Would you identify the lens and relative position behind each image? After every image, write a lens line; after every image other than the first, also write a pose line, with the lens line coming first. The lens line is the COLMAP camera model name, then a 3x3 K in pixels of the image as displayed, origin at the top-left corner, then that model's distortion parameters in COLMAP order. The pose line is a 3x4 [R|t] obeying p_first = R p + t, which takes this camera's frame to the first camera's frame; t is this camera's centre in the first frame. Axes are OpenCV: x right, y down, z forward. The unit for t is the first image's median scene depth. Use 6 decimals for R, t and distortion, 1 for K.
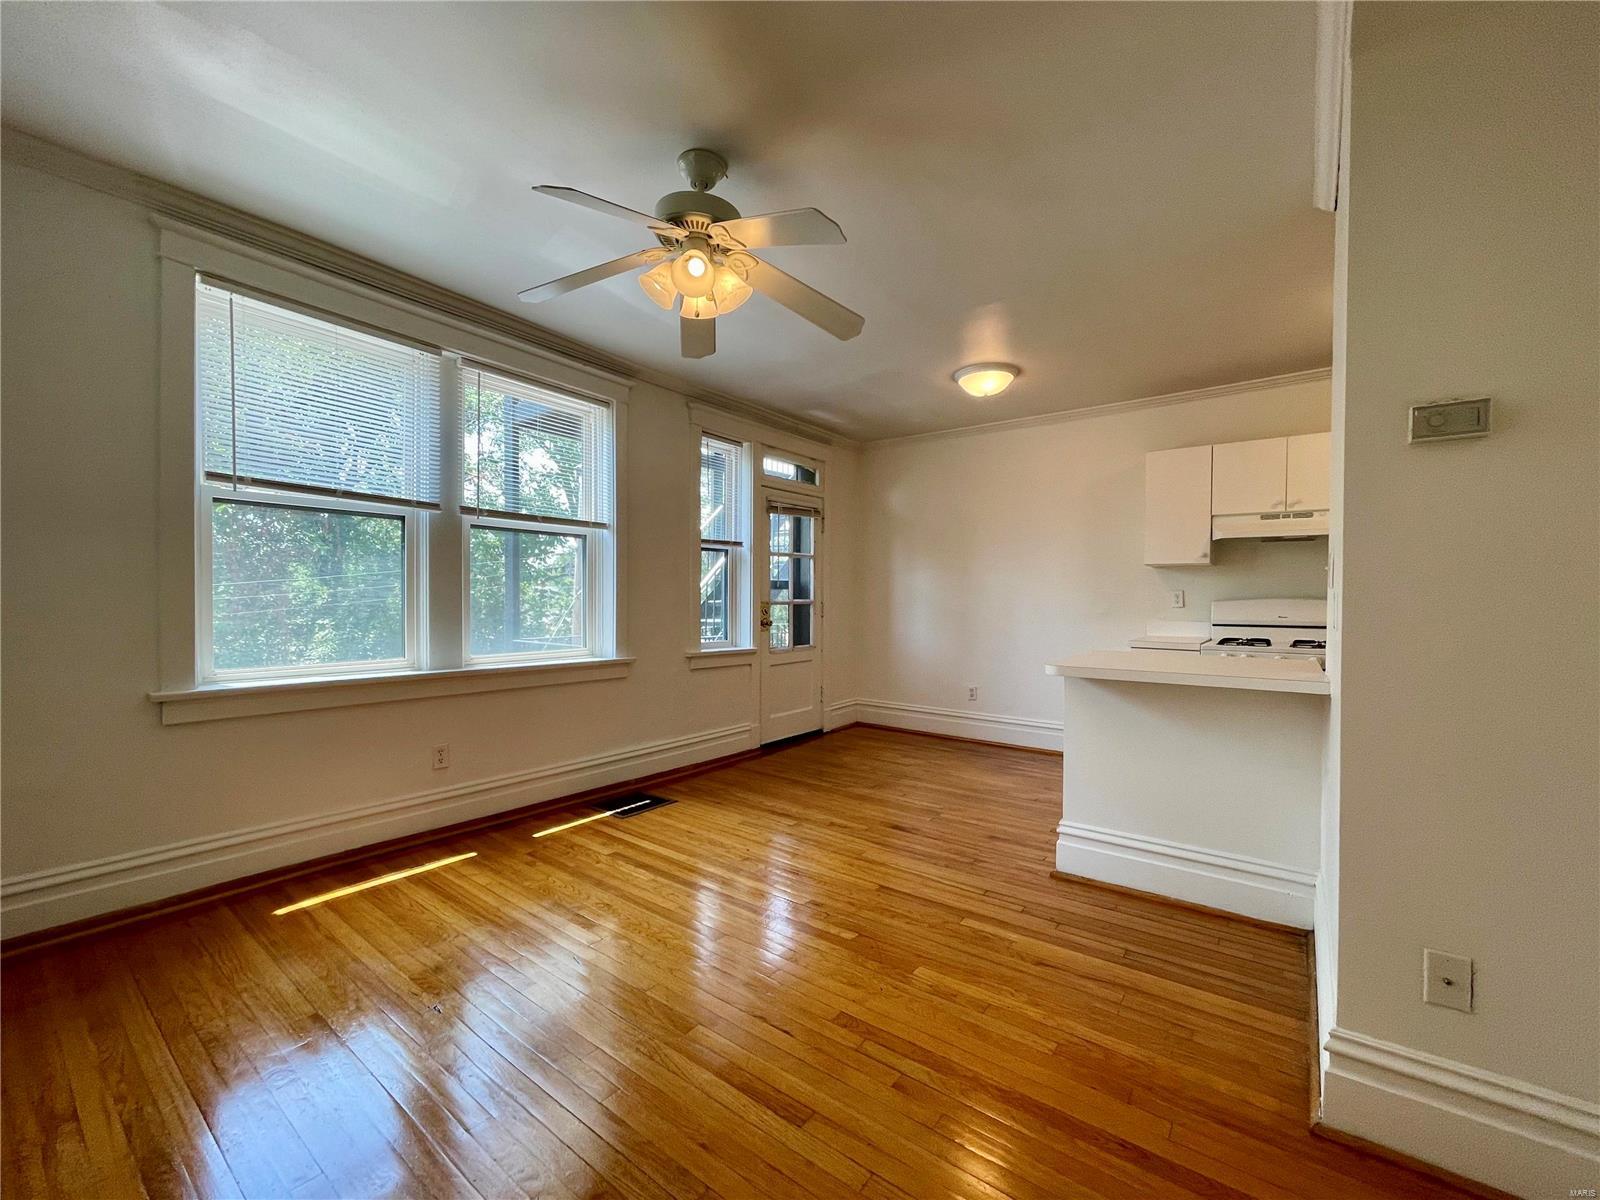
lens RADIAL K [[661.5, 0, 800.0], [0, 661.5, 600.0], [0, 0, 1]] dist [0.000754, -0.000124]
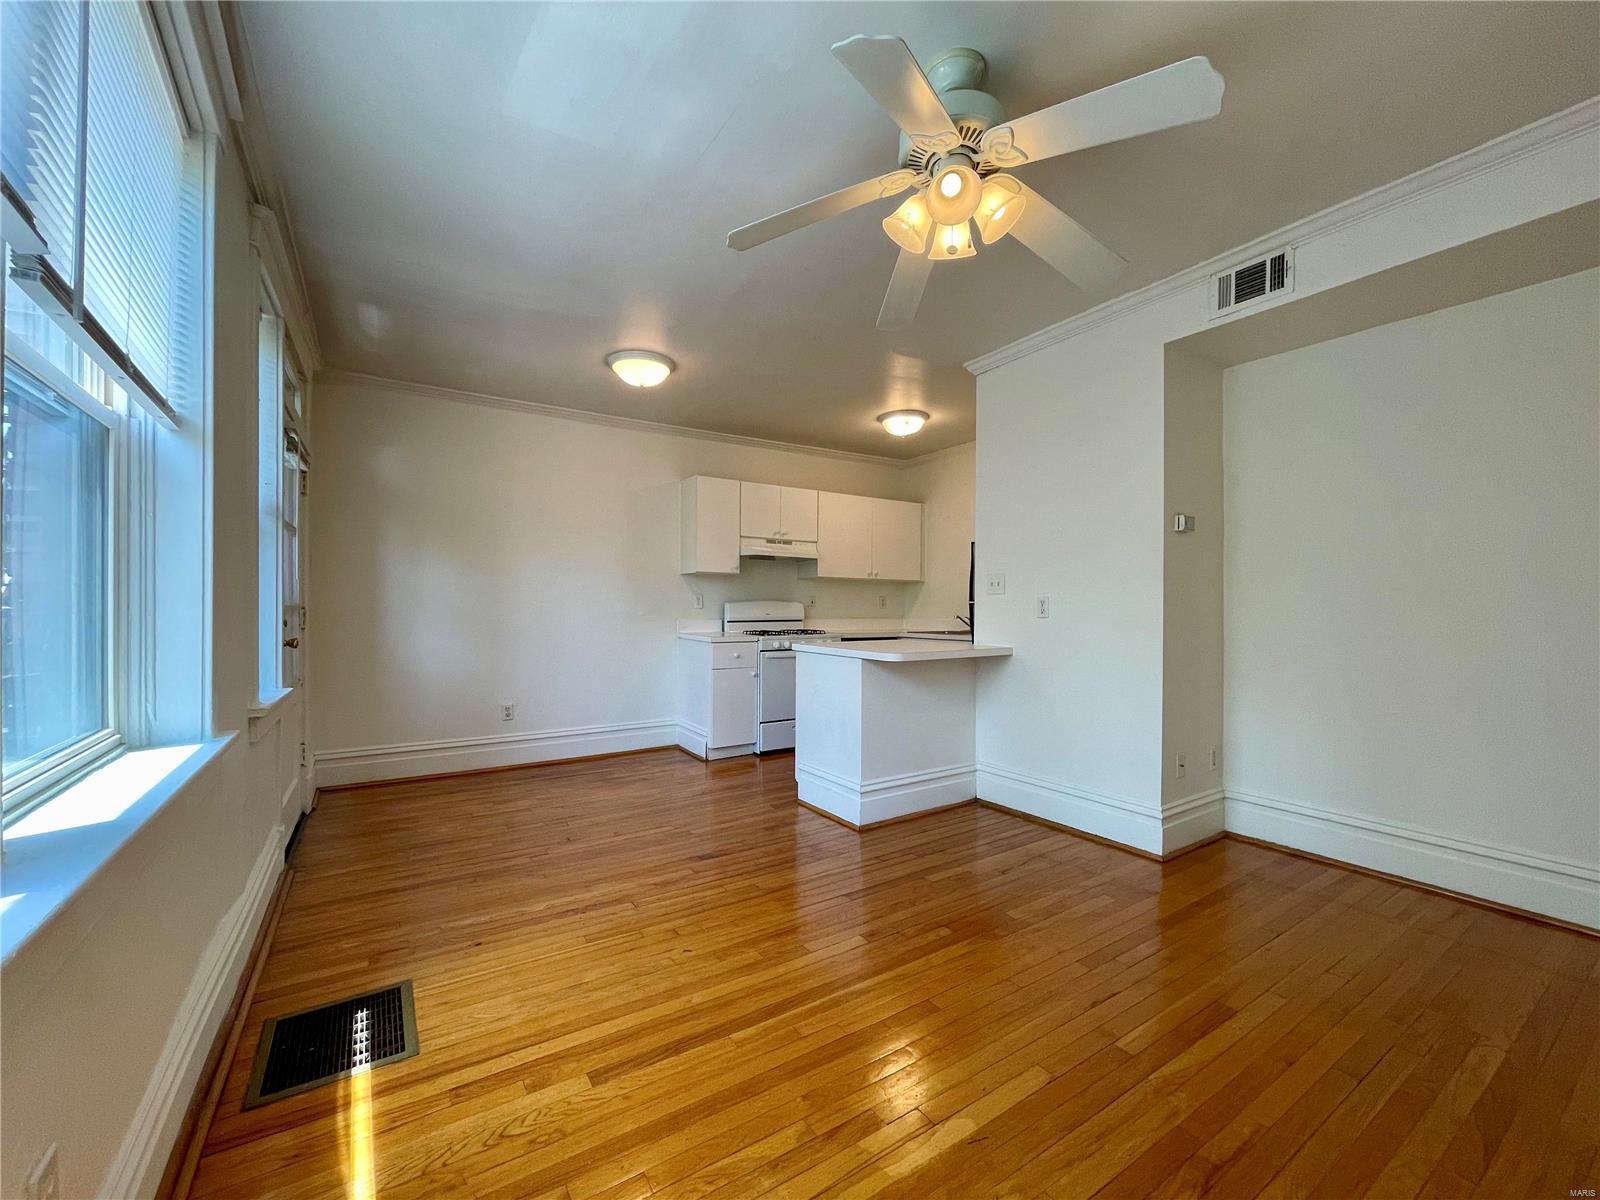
lens RADIAL K [[642.5, 0, 800.0], [0, 642.5, 600.0], [0, 0, 1]] dist [0.002065, -0.000006]
pose [[0.339527, 0.004460, 0.940586, -0.540445], [0.002318, 0.999982, -0.005579, 0.003125], [-0.940594, 0.004075, 0.339510, 0.507954]]
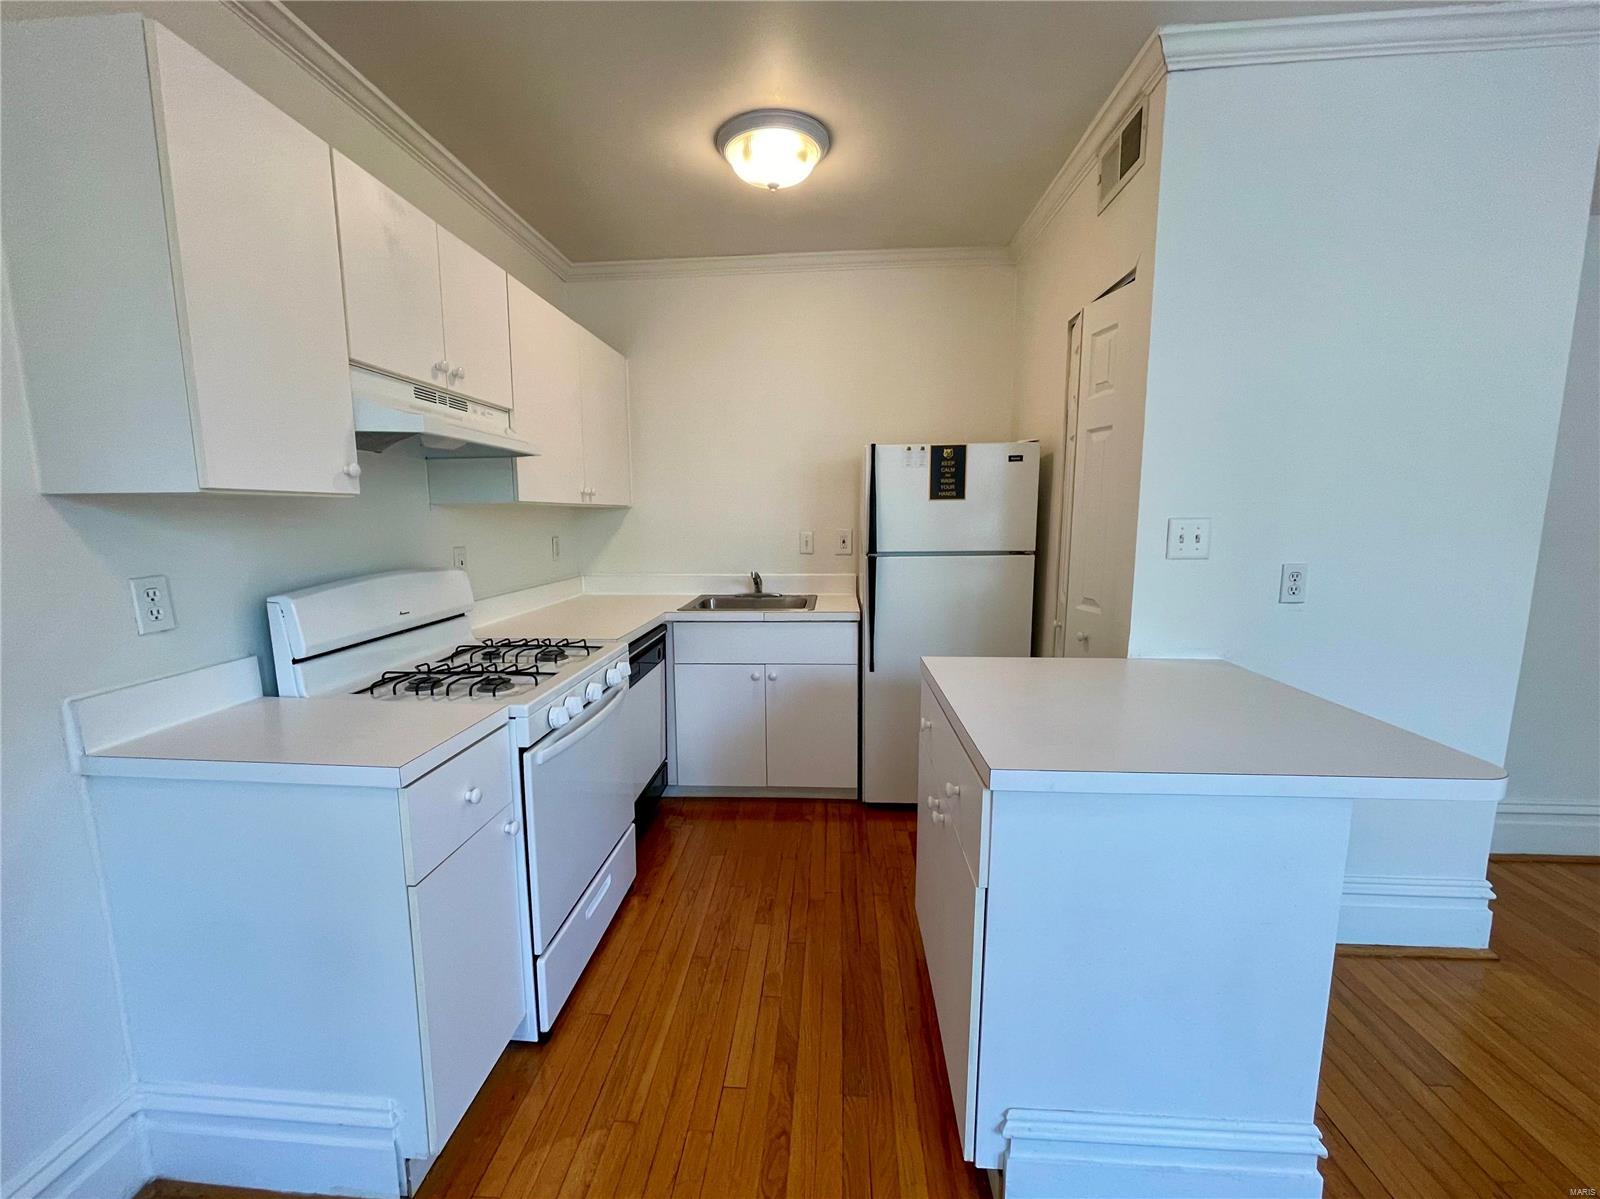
lens RADIAL K [[661.5, 0, 800.0], [0, 661.5, 599.5], [0, 0, 1]] dist [0.000754, -0.000124]
pose [[-0.551434, -0.111484, 0.826736, 0.193103], [0.006076, 0.990467, 0.137616, -0.050071], [-0.834197, 0.080909, -0.545500, 1.078794]]
